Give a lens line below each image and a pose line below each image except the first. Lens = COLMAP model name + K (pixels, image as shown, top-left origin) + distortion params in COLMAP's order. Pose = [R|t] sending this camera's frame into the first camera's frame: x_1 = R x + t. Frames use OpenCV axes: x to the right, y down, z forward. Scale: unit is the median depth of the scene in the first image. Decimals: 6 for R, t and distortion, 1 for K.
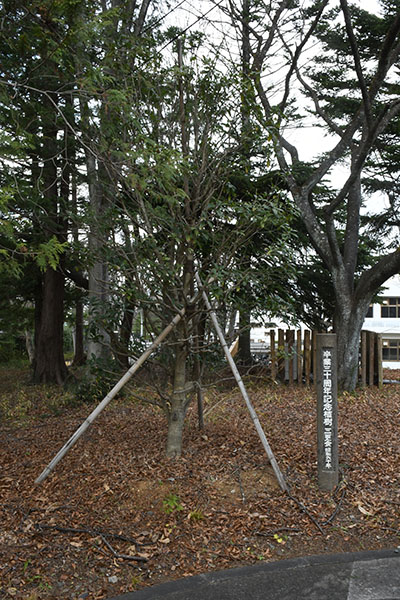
lens RADIAL K [[707.8, 0, 200.0], [0, 707.8, 300.0], [0, 0, 1]] dist [0.019616, 0.439286]
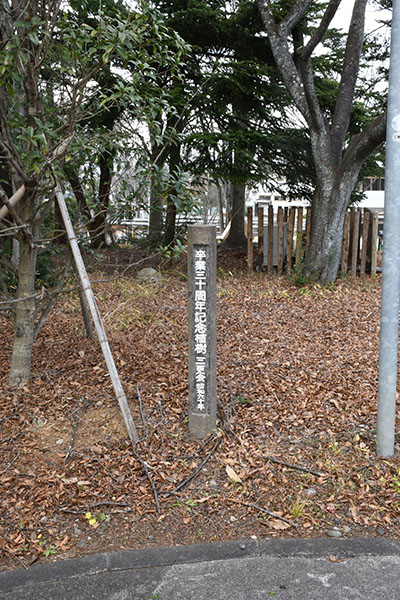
lens RADIAL K [[707.8, 0, 200.0], [0, 707.8, 300.0], [0, 0, 1]] dist [0.019616, 0.439286]
pose [[0.997260, 0.015993, -0.072225, 0.230216], [-0.002689, 0.983542, 0.180659, -0.005388], [0.073926, -0.179970, 0.980890, 0.308989]]
